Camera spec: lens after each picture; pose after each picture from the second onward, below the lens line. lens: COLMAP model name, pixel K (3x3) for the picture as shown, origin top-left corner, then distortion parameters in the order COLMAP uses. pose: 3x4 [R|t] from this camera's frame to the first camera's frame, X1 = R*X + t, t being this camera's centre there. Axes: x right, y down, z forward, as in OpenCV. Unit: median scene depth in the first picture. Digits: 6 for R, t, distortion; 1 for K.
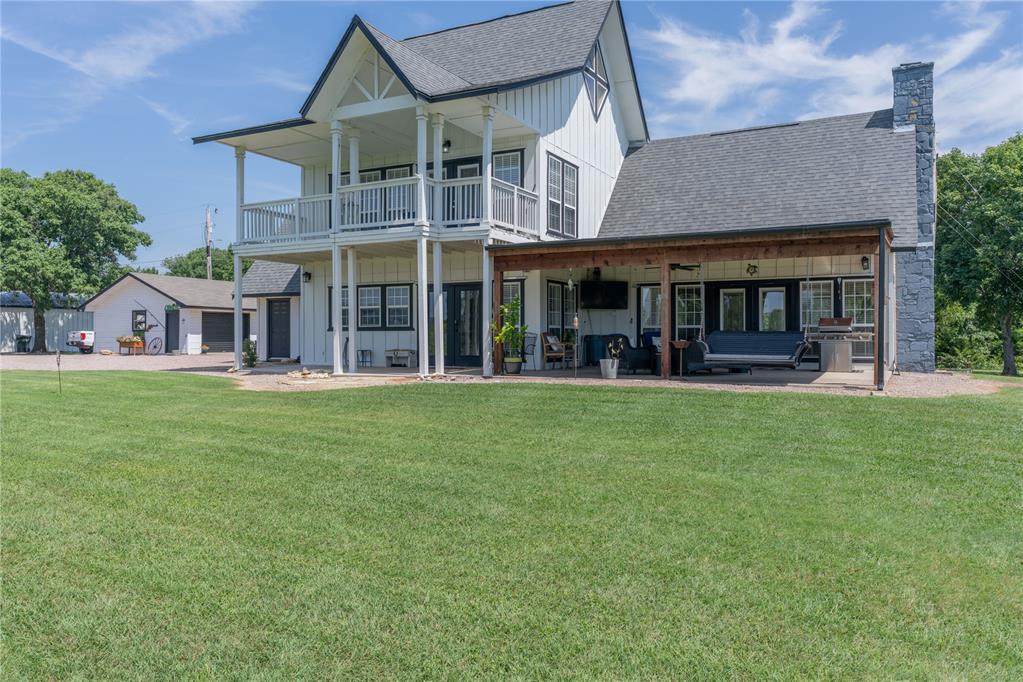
lens RADIAL K [[748.9, 0, 511.5], [0, 748.9, 341.0], [0, 0, 1]] dist [0.001062, -0.001323]
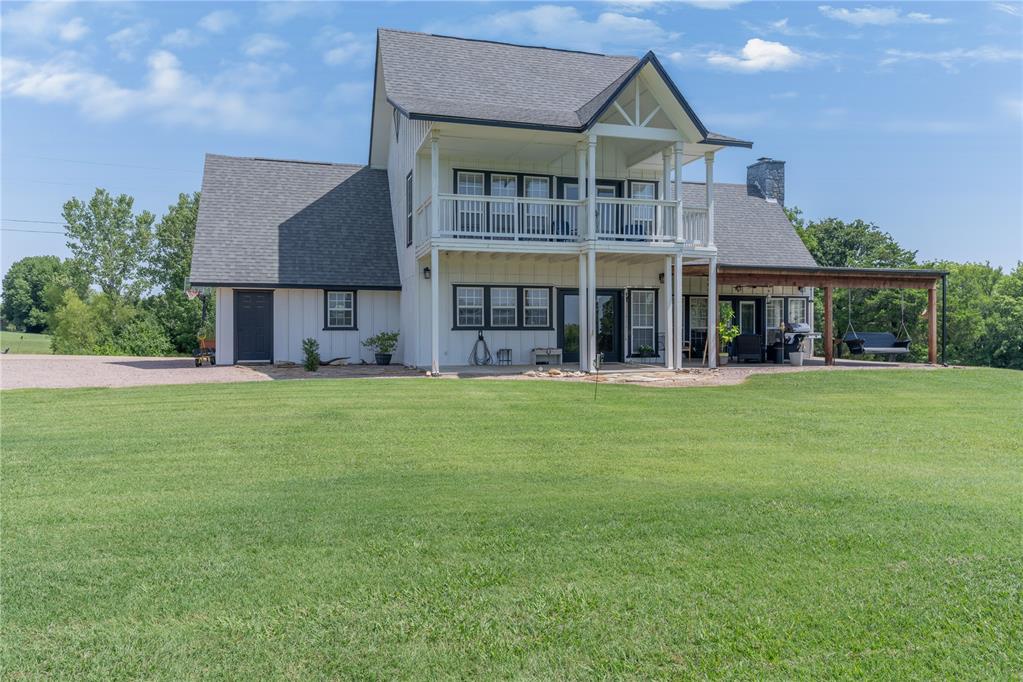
lens RADIAL K [[723.6, 0, 511.5], [0, 723.6, 341.0], [0, 0, 1]] dist [0.002307, 0.001033]
pose [[0.722332, -0.008579, 0.691494, -0.916883], [0.002383, 0.999948, 0.009917, -0.009155], [-0.691543, -0.005516, 0.722314, 0.294435]]
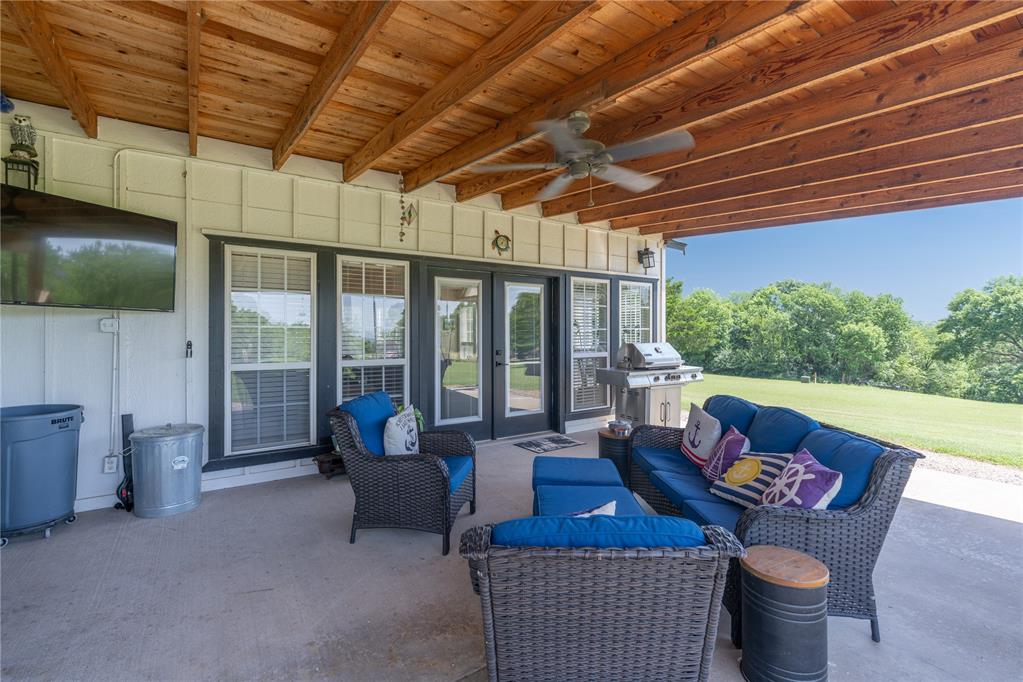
lens RADIAL K [[466.4, 0, 513.2], [0, 466.4, 327.2], [0, 0, 1]] dist [0.000525, 0.000037]
pose [[0.463679, -0.000612, 0.886003, 0.052665], [-0.006116, 0.999974, 0.003892, -0.040327], [-0.885982, -0.007223, 0.463663, 0.826201]]
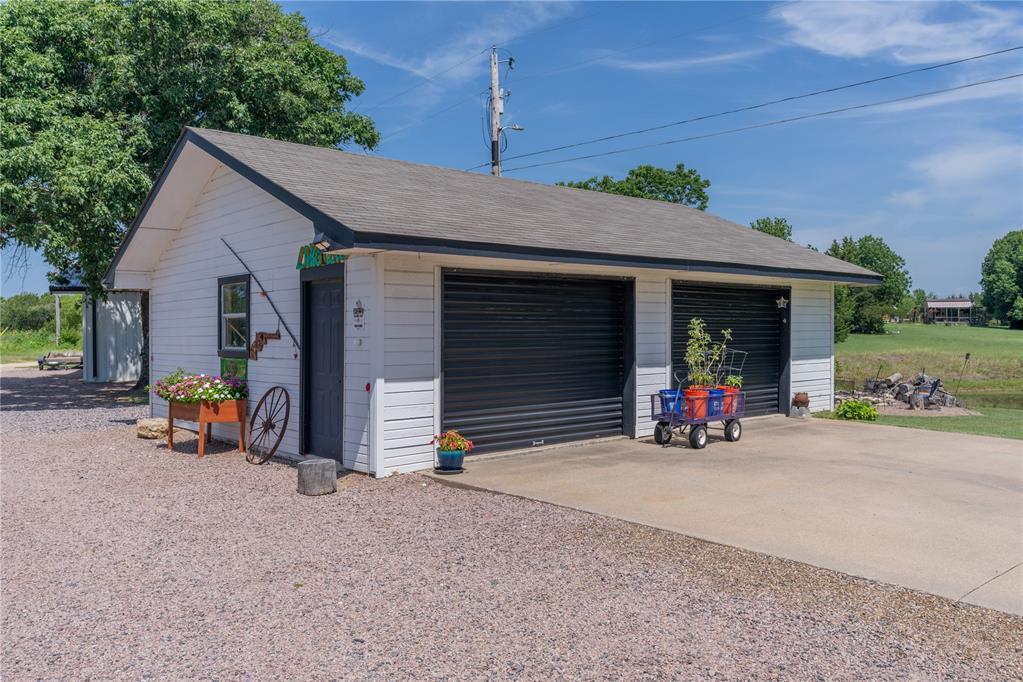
lens RADIAL K [[802.9, 0, 508.8], [0, 802.9, 355.0], [0, 0, 1]] dist [0.026123, -0.000464]
pose [[0.926122, 0.005944, -0.377178, -0.628818], [0.005855, 0.999529, 0.030129, -0.044710], [0.377179, -0.030111, 0.925651, 1.617091]]
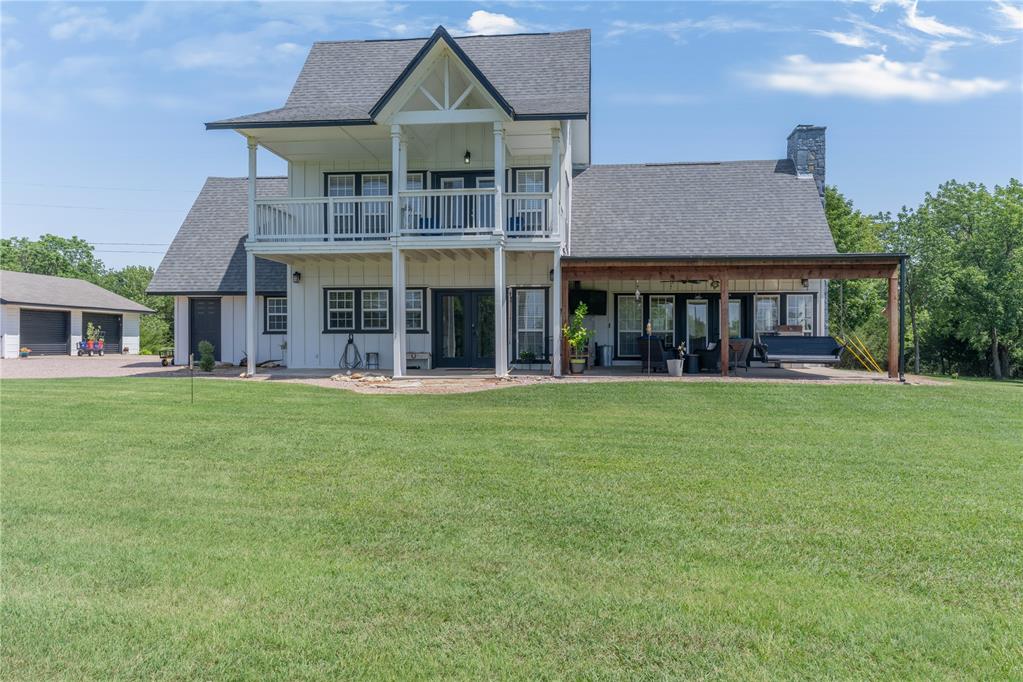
lens RADIAL K [[734.9, 0, 511.5], [0, 734.9, 341.0], [0, 0, 1]] dist [0.002130, 0.002083]
pose [[0.931133, 0.001042, 0.364679, -0.399169], [-0.000540, 0.999999, -0.001480, -0.002300], [-0.364680, 0.001181, 0.931132, 0.023015]]
